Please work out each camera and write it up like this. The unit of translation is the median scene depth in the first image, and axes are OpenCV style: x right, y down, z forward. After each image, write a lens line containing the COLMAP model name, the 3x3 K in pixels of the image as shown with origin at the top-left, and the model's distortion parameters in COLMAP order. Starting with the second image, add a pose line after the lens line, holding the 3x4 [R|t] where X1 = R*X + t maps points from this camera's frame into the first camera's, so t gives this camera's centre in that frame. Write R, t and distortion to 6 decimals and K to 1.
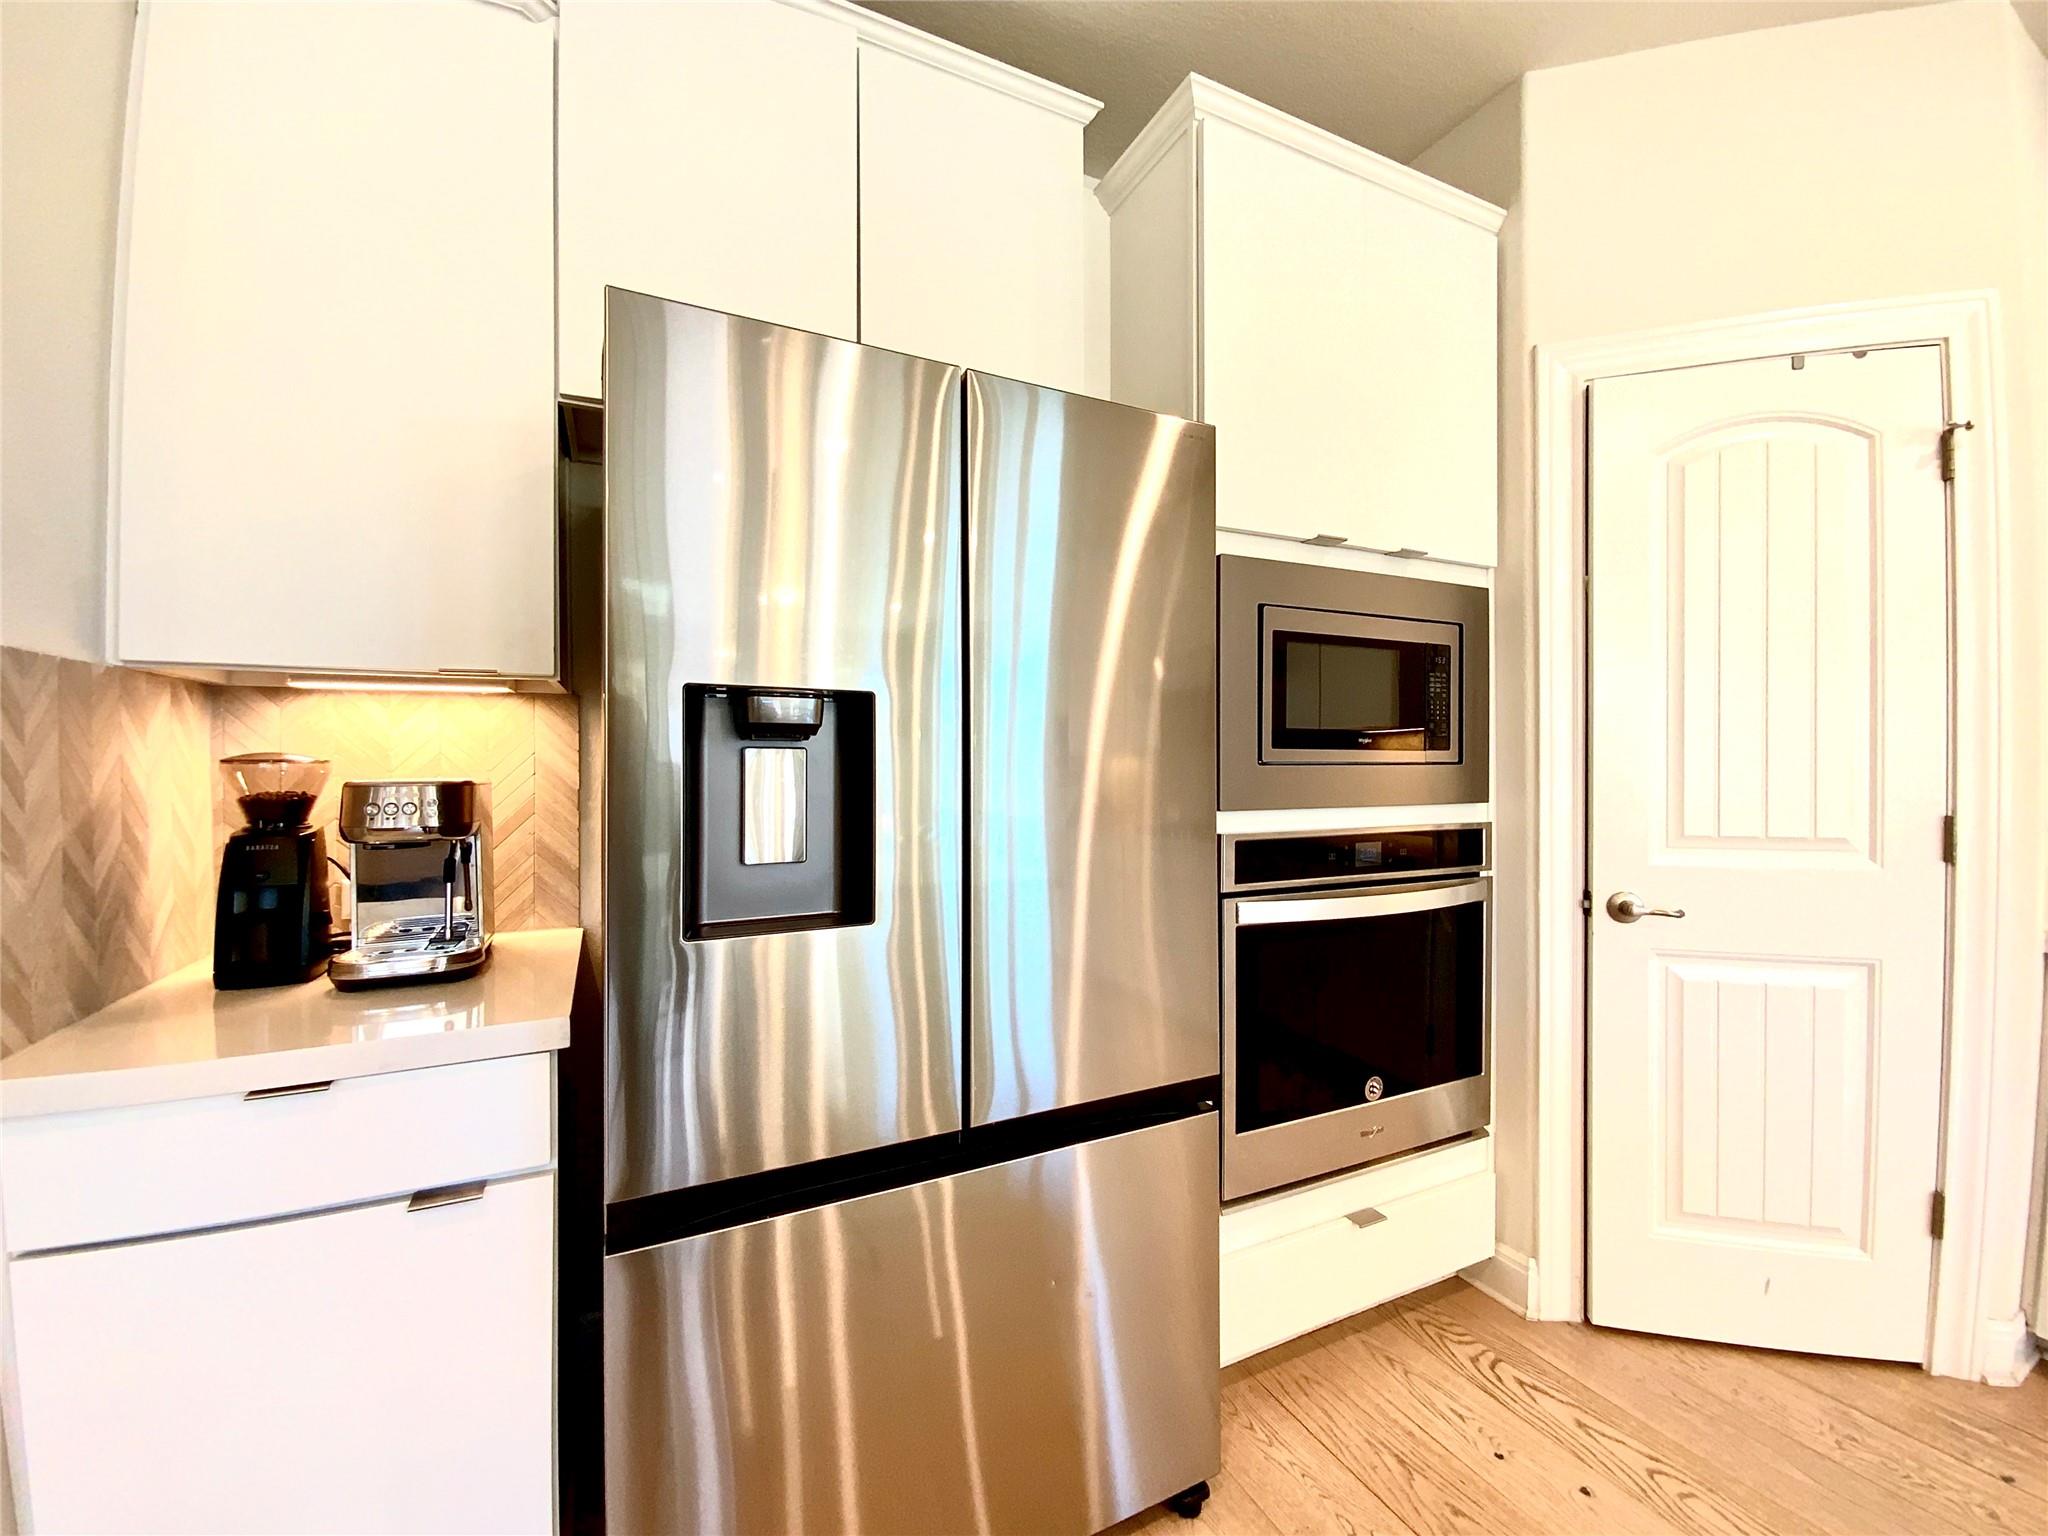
lens RADIAL K [[832.5, 0, 1024.0], [0, 832.5, 768.0], [0, 0, 1]] dist [0.026810, -0.020069]
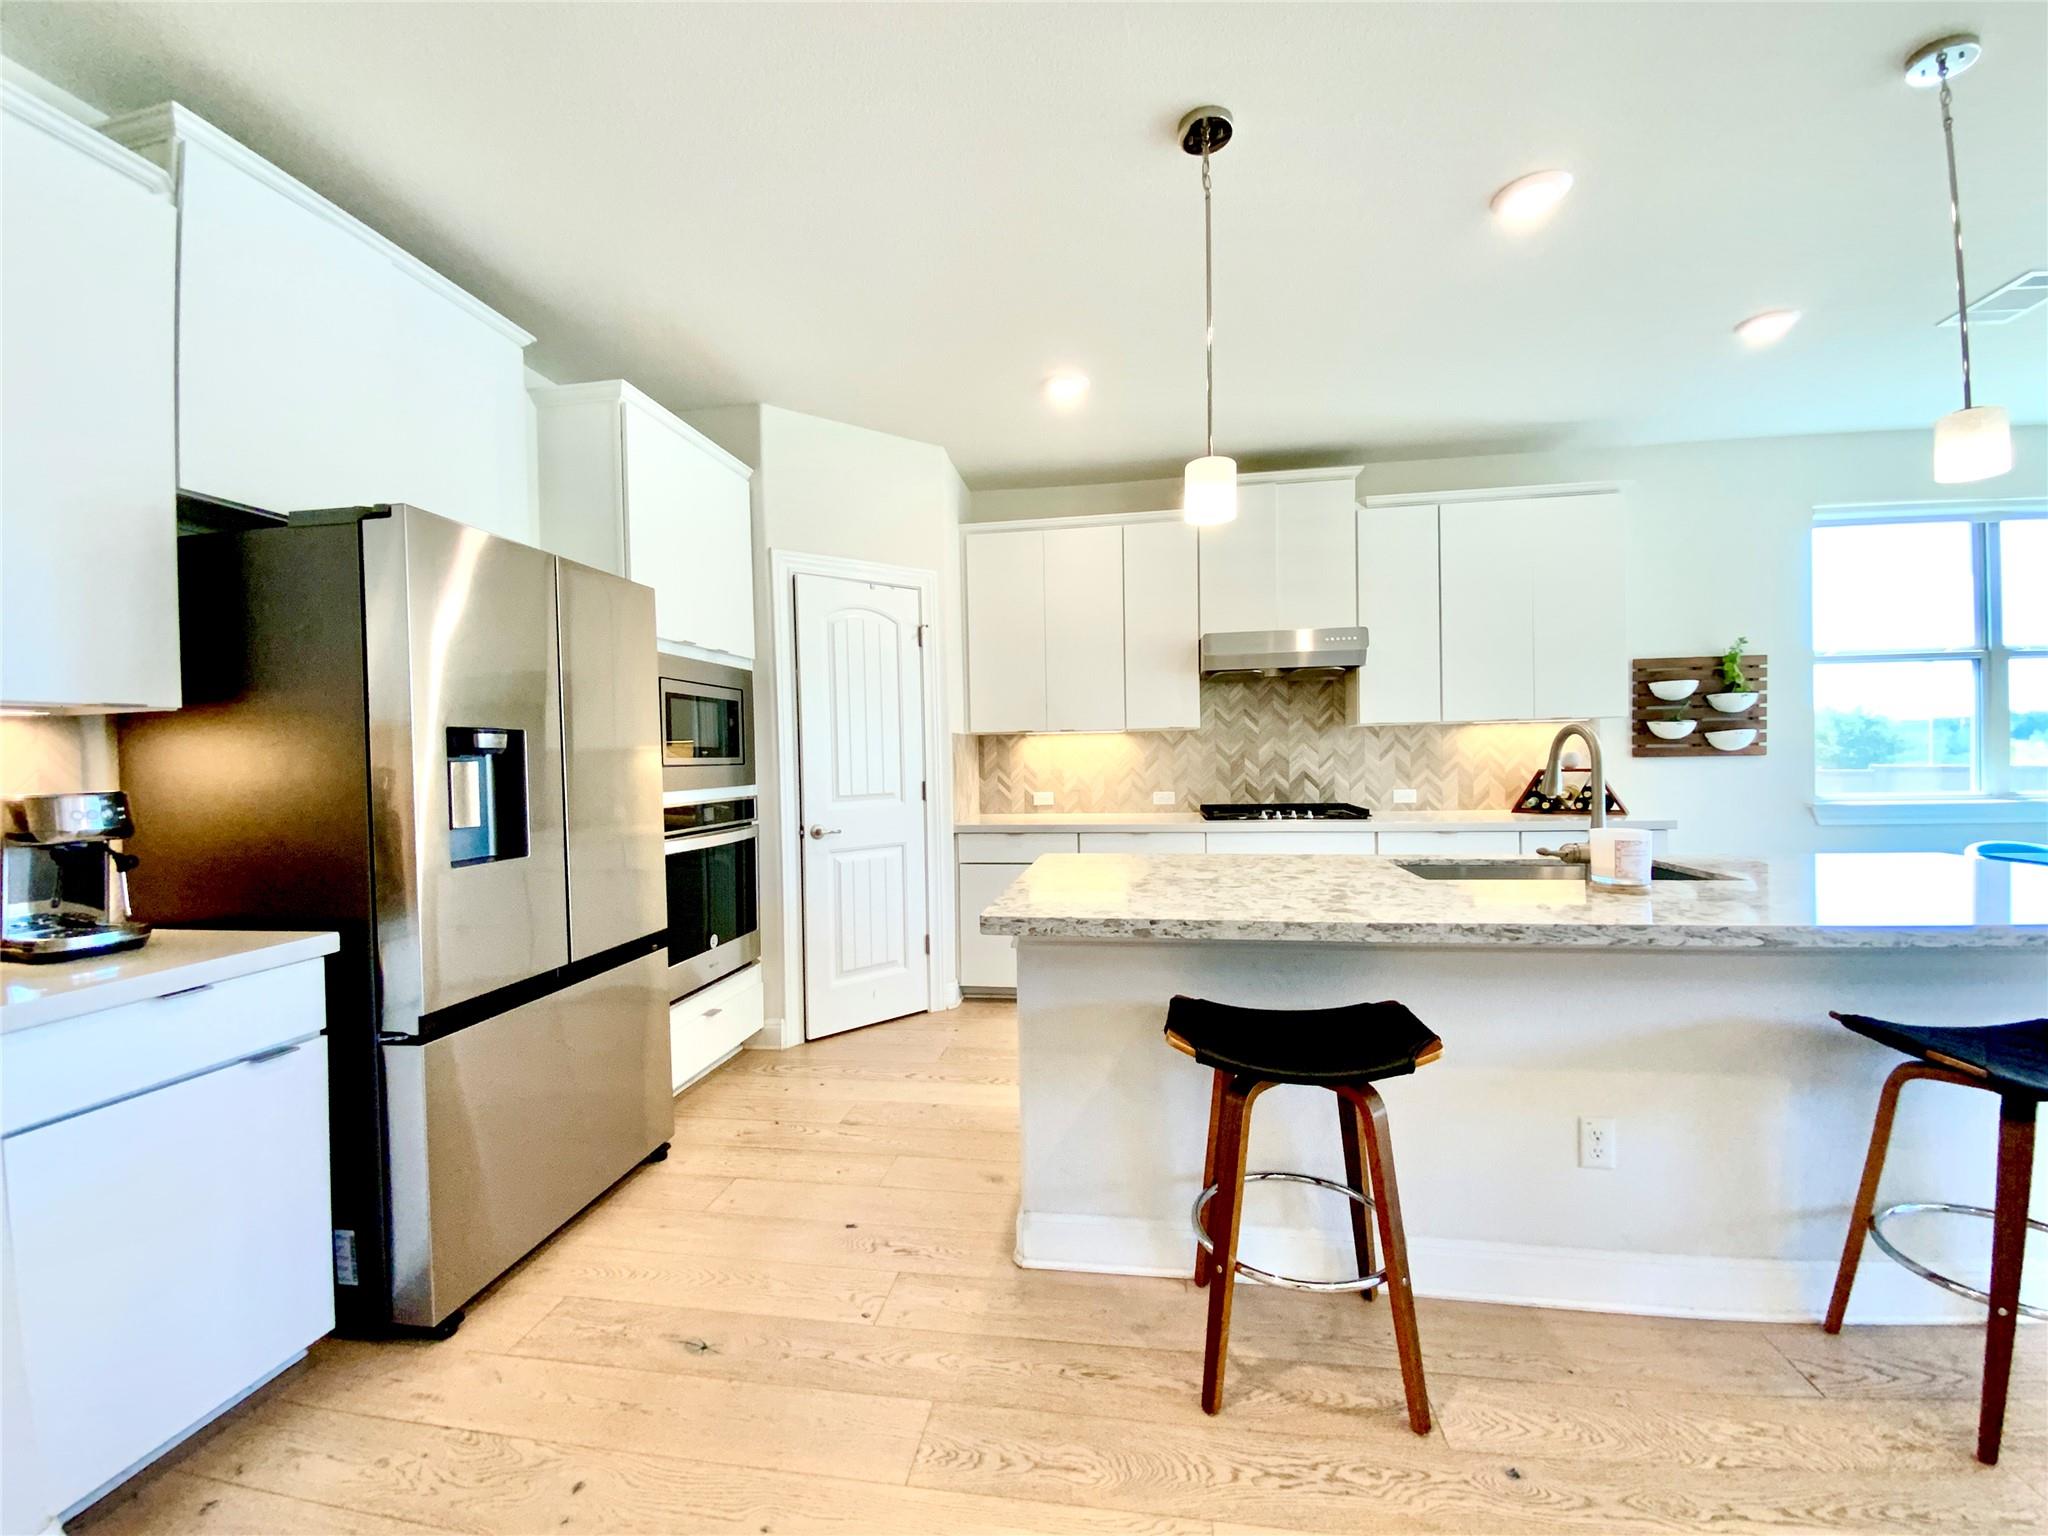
lens RADIAL K [[825.9, 0, 1024.0], [0, 825.9, 768.0], [0, 0, 1]] dist [0.020702, -0.014275]
pose [[0.574371, -0.022467, 0.818287, -0.703694], [0.025557, 0.999628, 0.009507, 0.001482], [-0.818196, 0.015452, 0.574732, -0.634793]]
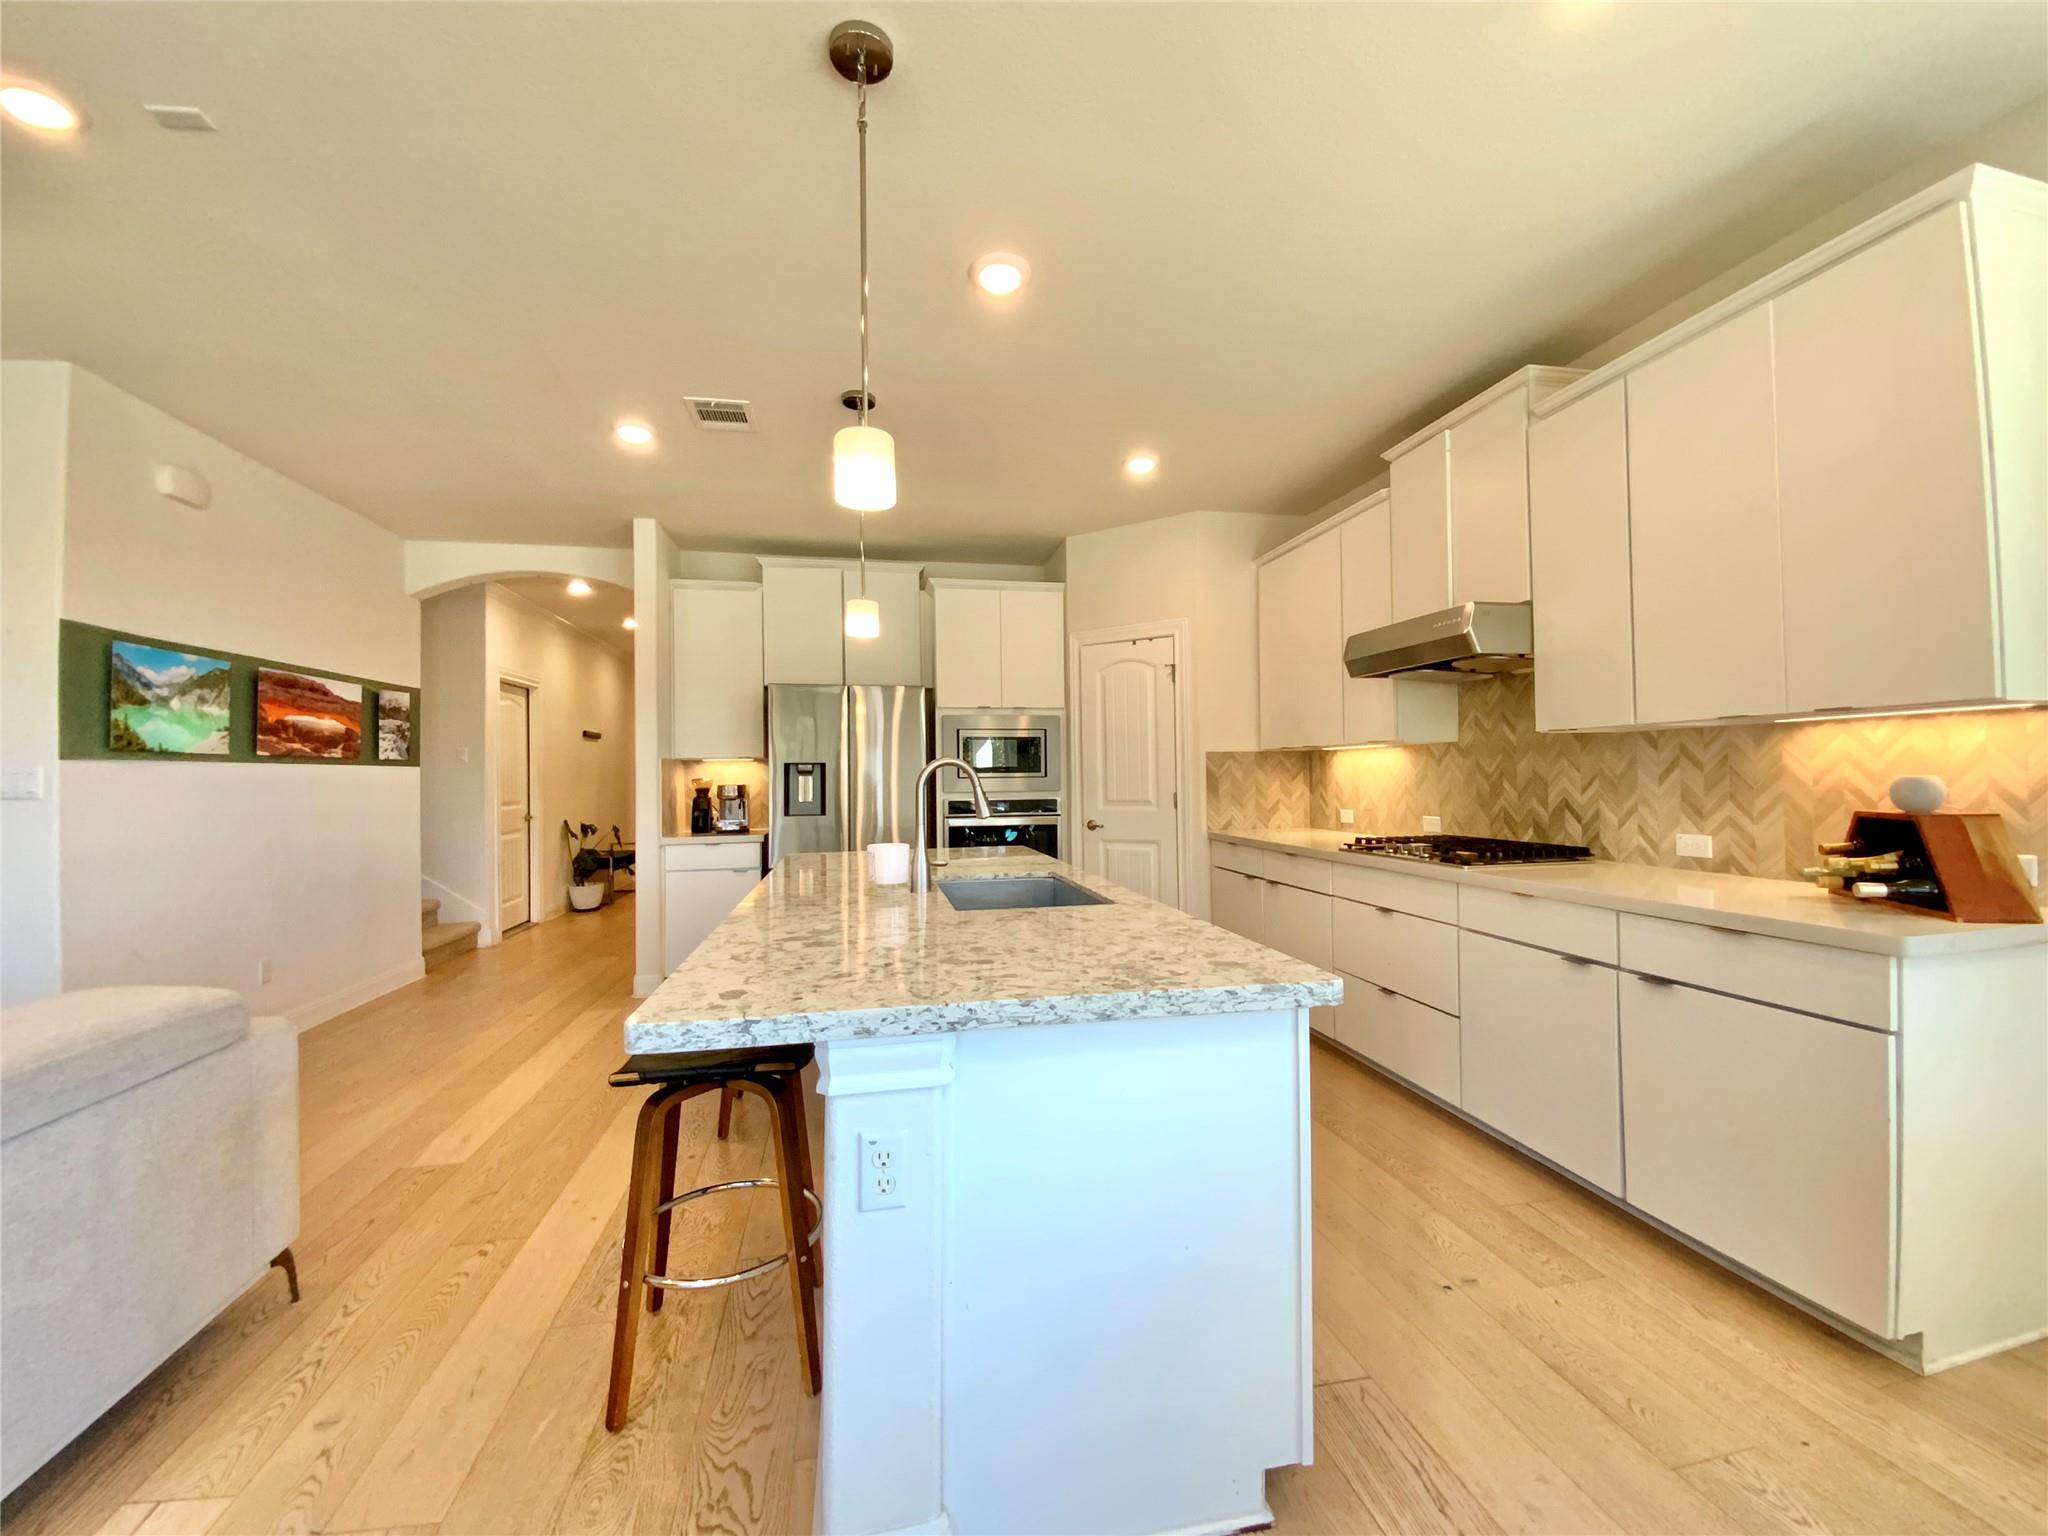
lens RADIAL K [[827.6, 0, 1031.2], [0, 827.6, 767.8], [0, 0, 1]] dist [0.020802, -0.019583]
pose [[0.967631, -0.012832, -0.252044, 1.314059], [0.008535, 0.999799, -0.018138, 0.015646], [0.252226, 0.015400, 0.967546, -1.963707]]
